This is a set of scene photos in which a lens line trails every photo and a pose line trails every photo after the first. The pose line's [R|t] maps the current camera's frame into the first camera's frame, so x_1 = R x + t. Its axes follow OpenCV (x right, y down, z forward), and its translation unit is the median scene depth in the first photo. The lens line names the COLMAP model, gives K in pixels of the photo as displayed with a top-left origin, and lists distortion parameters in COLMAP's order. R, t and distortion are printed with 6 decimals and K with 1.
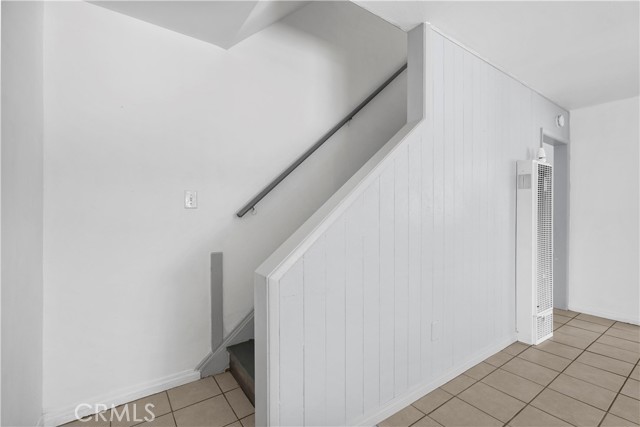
lens RADIAL K [[294.8, 0, 321.6], [0, 294.8, 213.2], [0, 0, 1]] dist [-0.004393, 0.001915]
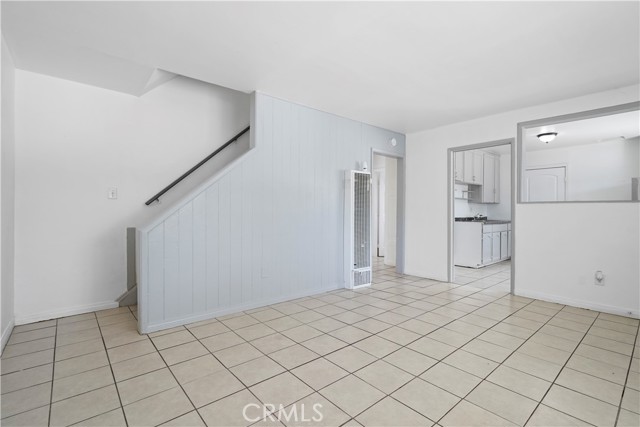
lens RADIAL K [[294.8, 0, 317.2], [0, 294.8, 212.1], [0, 0, 1]] dist [-0.004393, 0.001915]
pose [[0.995712, 0.002077, 0.092484, 0.474091], [-0.001928, 0.999997, -0.001704, 0.051388], [-0.092487, 0.001519, 0.995713, -0.634331]]
